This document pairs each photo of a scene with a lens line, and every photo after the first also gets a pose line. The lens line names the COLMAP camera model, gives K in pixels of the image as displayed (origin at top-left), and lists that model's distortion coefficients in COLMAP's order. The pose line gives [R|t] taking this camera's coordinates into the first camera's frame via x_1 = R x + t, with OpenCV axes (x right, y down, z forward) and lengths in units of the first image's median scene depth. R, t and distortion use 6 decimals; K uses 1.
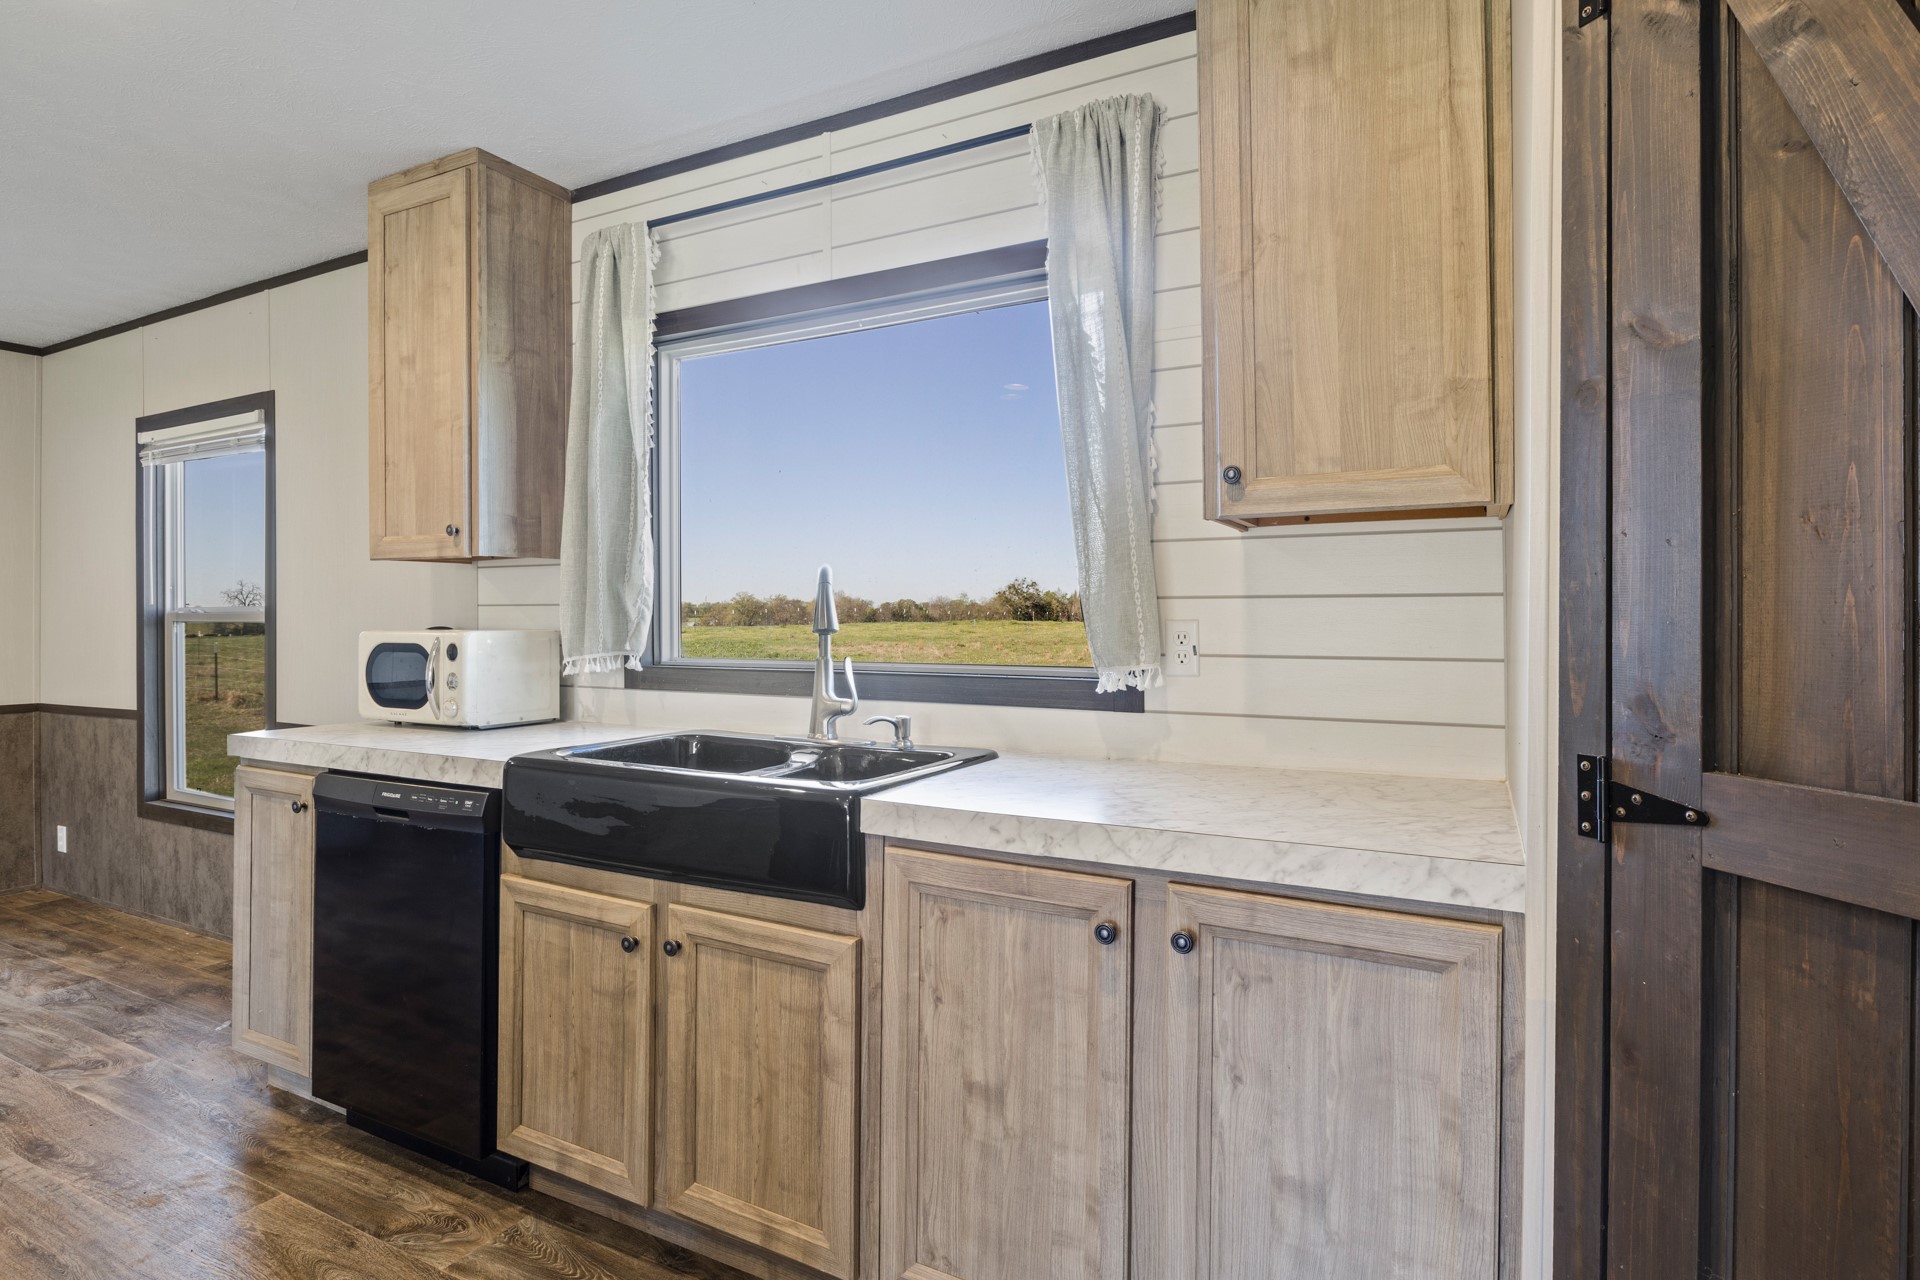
lens RADIAL K [[961.0, 0, 970.4], [0, 961.0, 607.4], [0, 0, 1]] dist [-0.008279, -0.000915]
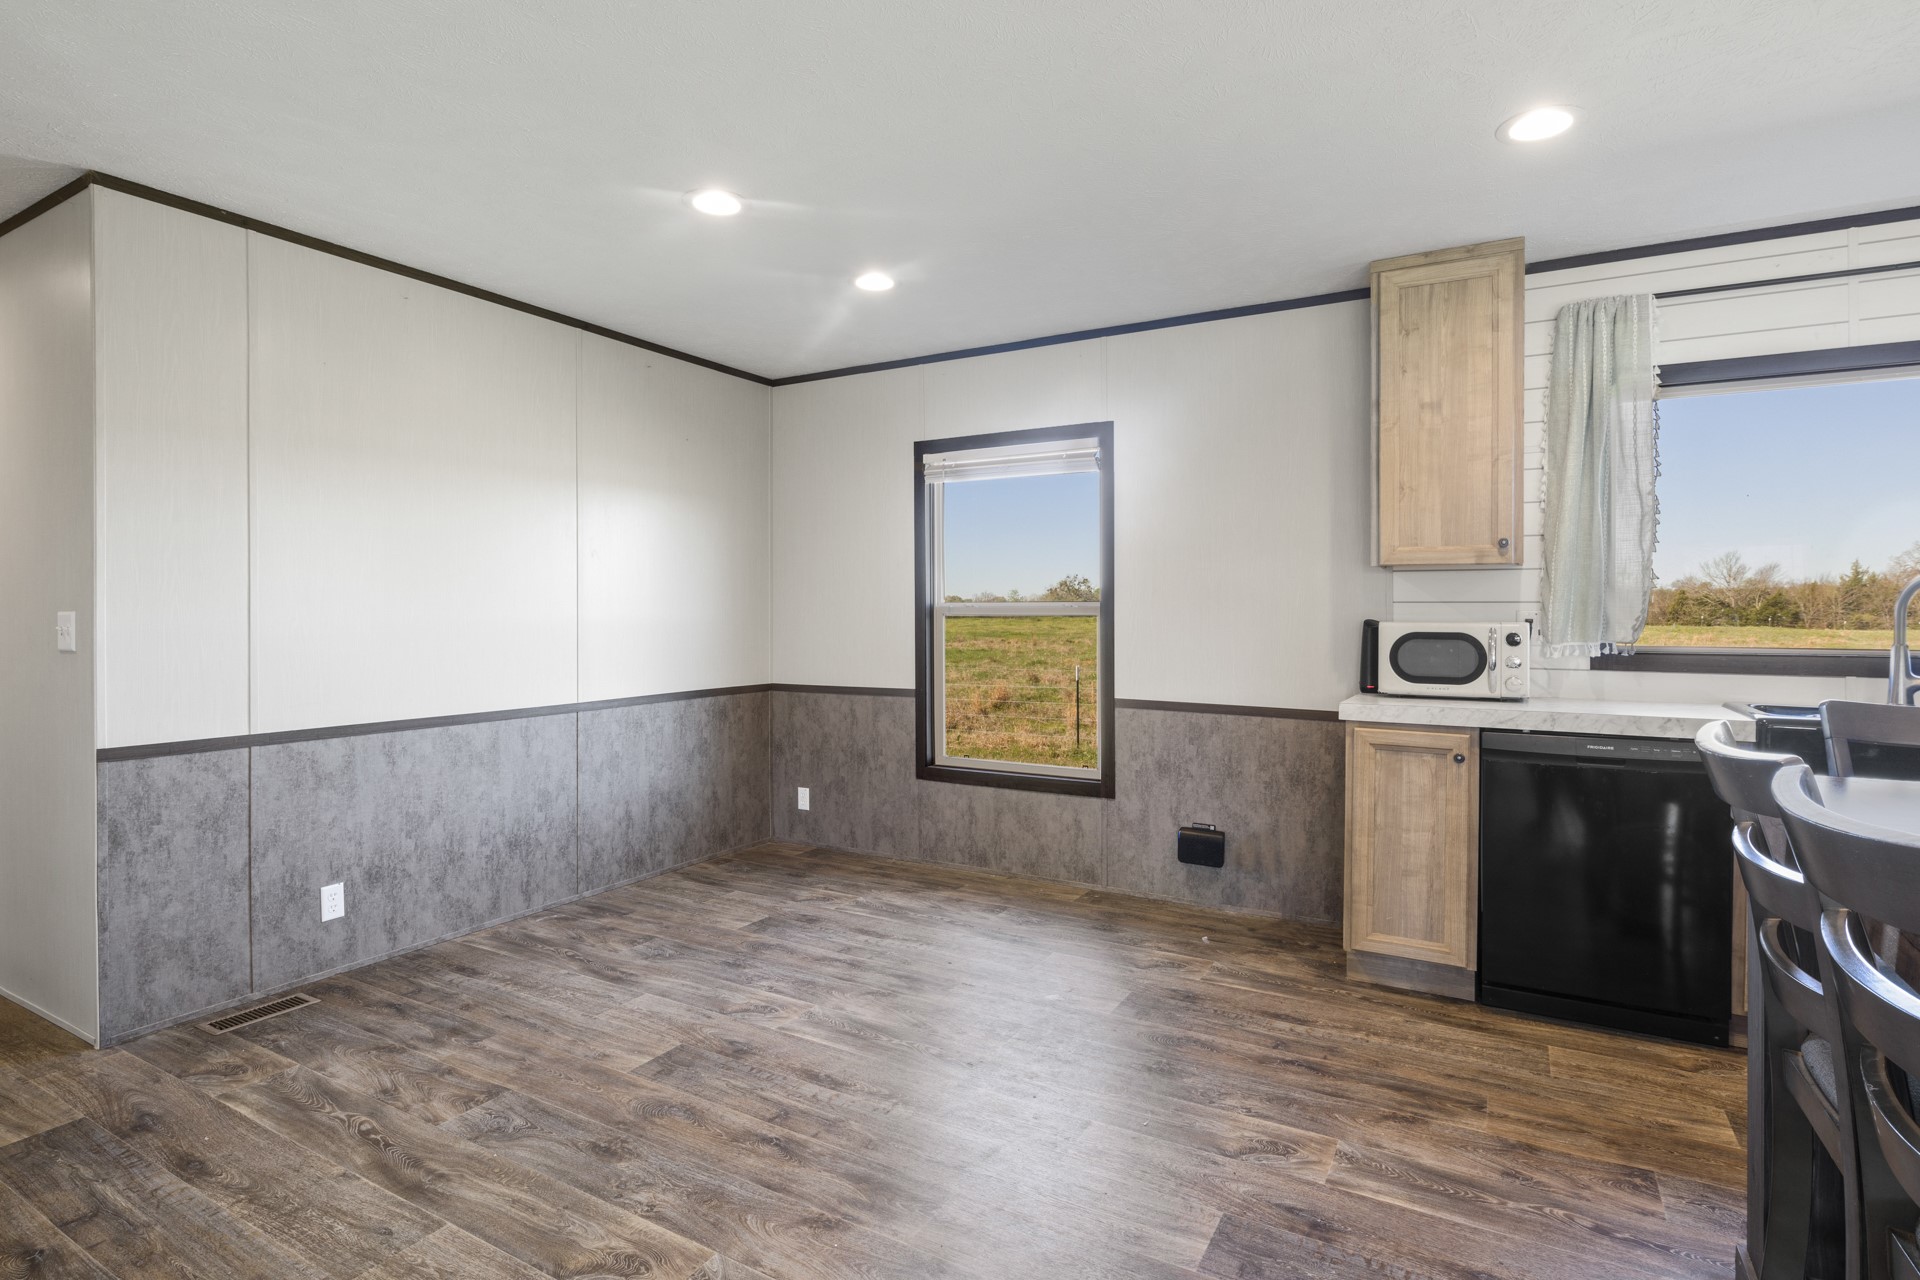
lens RADIAL K [[961.0, 0, 961.2], [0, 961.0, 613.7], [0, 0, 1]] dist [-0.008279, -0.000915]
pose [[0.998829, 0.004846, -0.048135, -1.624706], [-0.004349, 0.999936, 0.010433, 0.003482], [0.048182, -0.010212, 0.998786, -0.398916]]
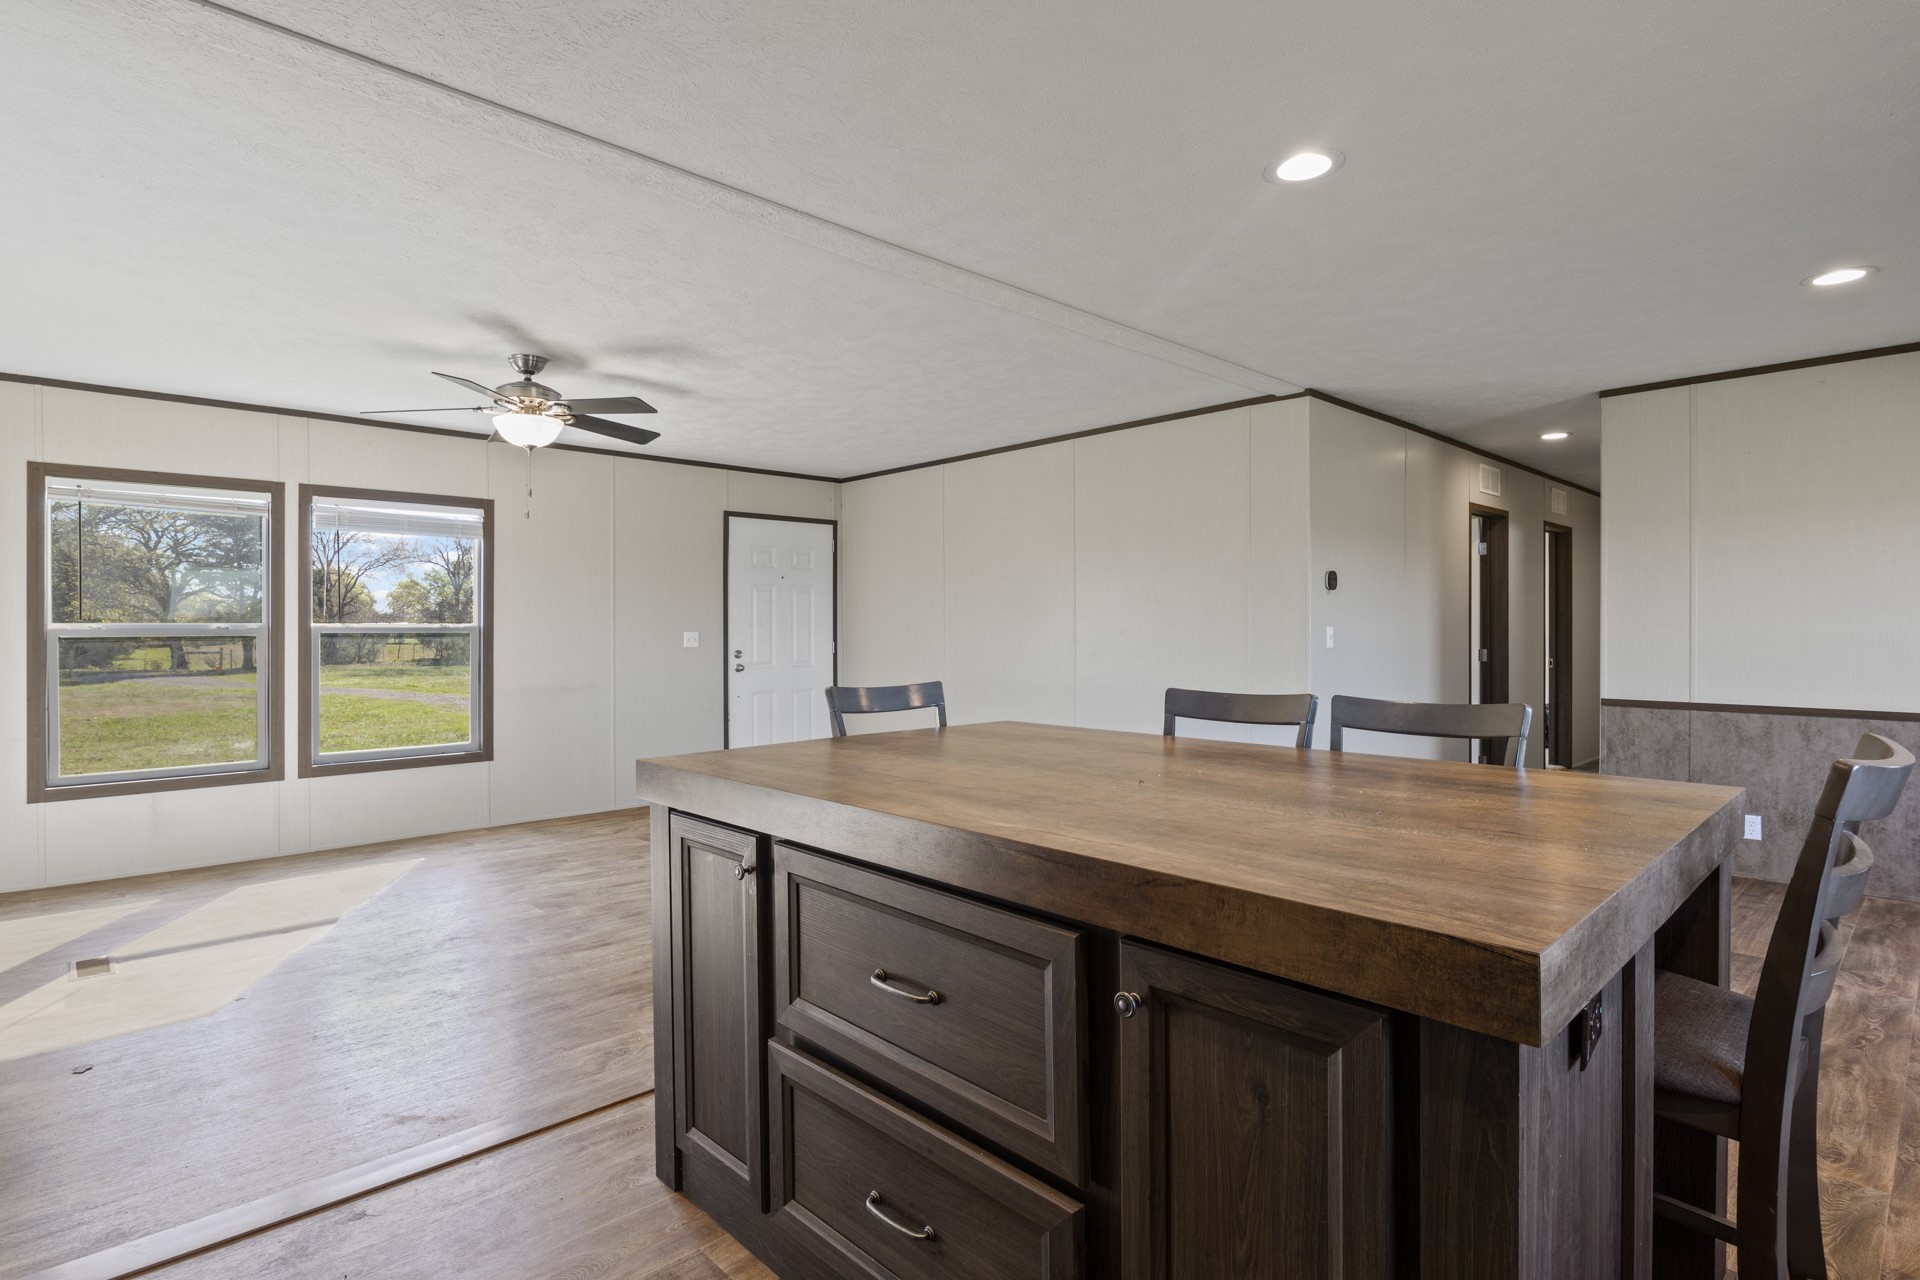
lens RADIAL K [[961.0, 0, 956.1], [0, 961.0, 633.0], [0, 0, 1]] dist [-0.008279, -0.000915]
pose [[-0.337408, 0.011761, -0.941285, 0.196936], [0.011123, 0.999902, 0.008506, -0.000844], [0.941293, -0.007600, -0.337506, 0.170275]]
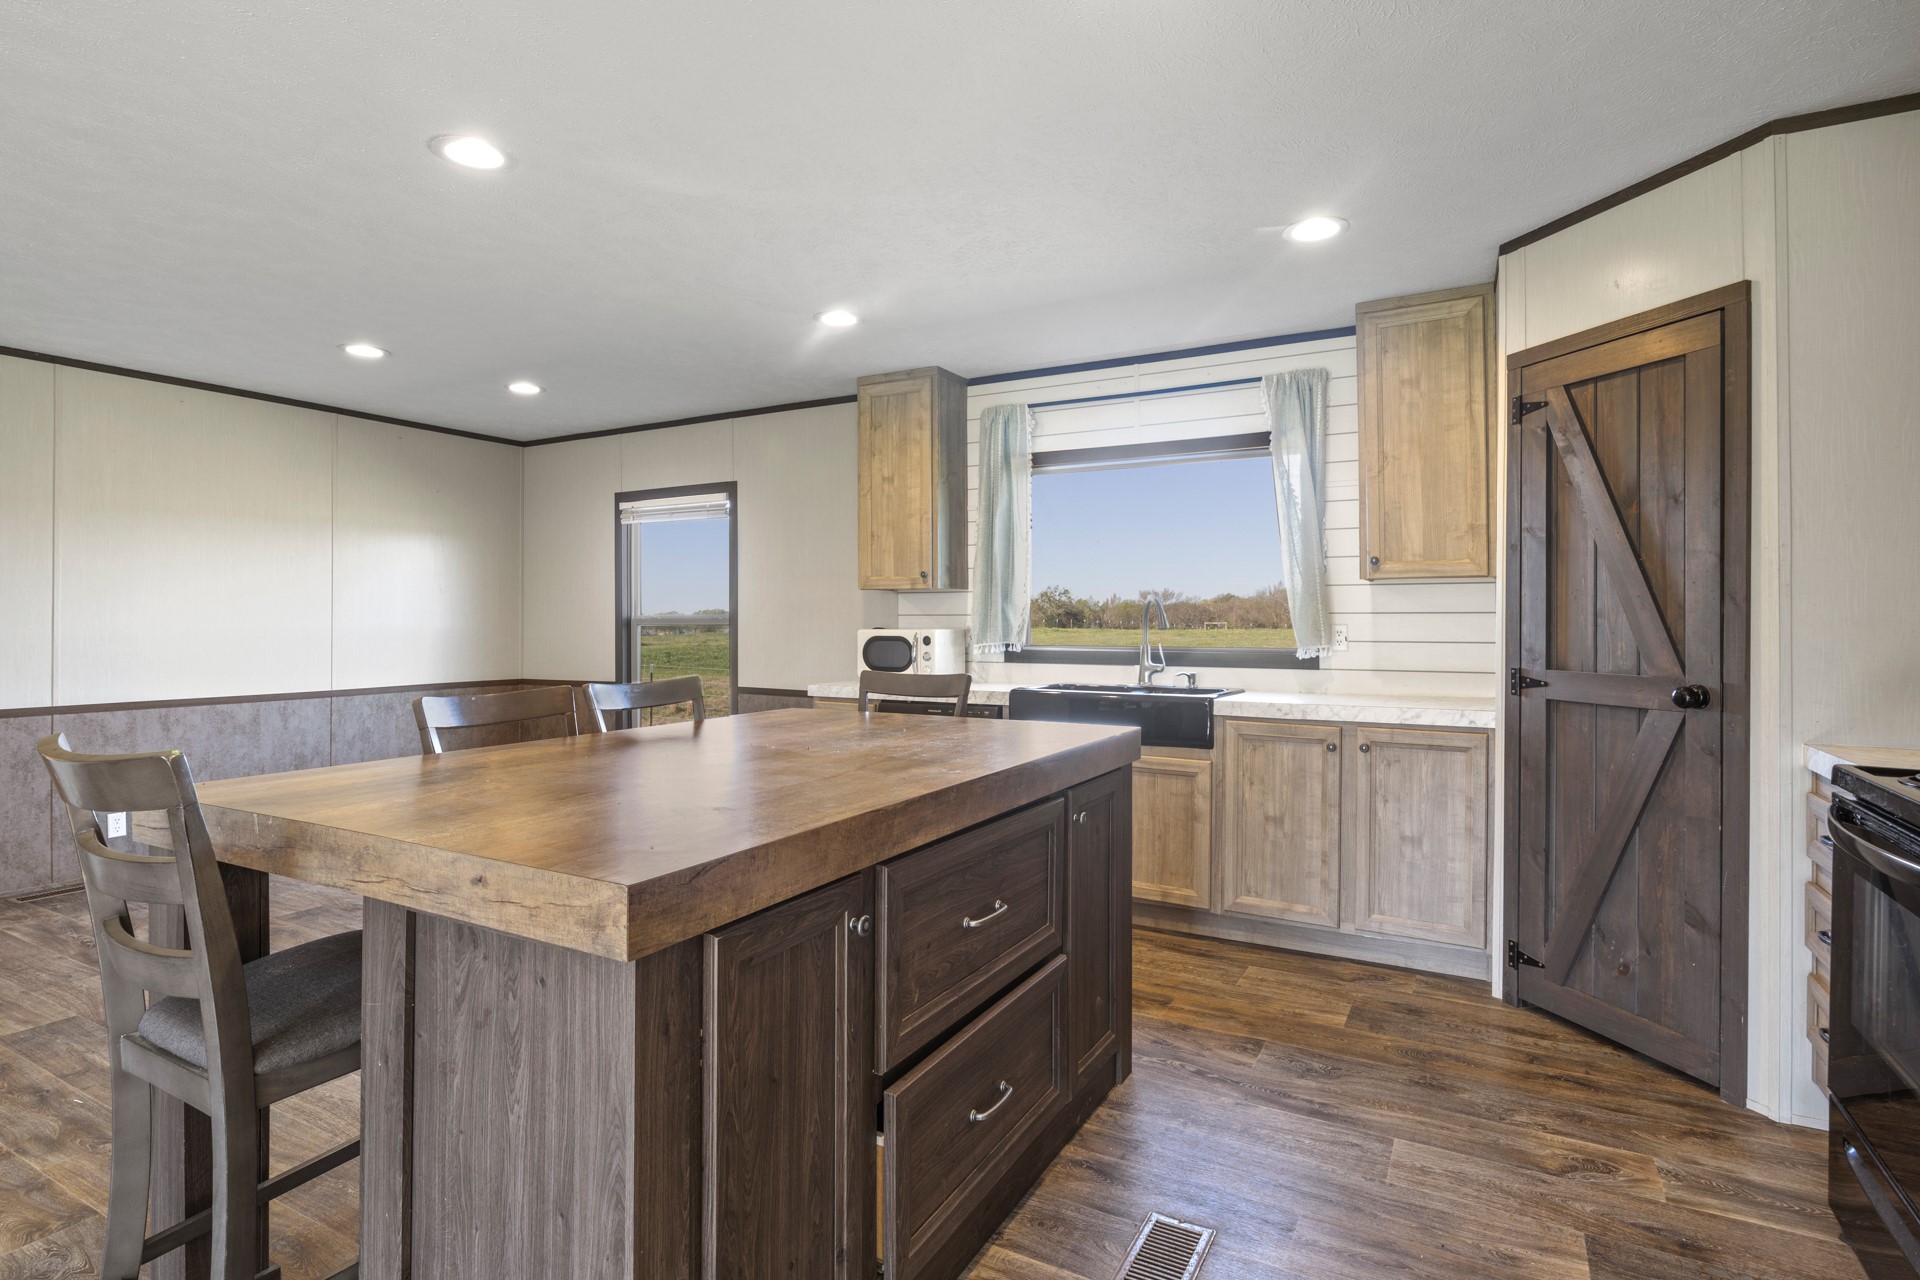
lens RADIAL K [[961.0, 0, 967.1], [0, 961.0, 611.0], [0, 0, 1]] dist [-0.008279, -0.000915]
pose [[0.999470, 0.002606, -0.032445, -0.542617], [-0.002729, 0.999989, -0.003747, -0.005159], [0.032435, 0.003834, 0.999466, -1.147645]]
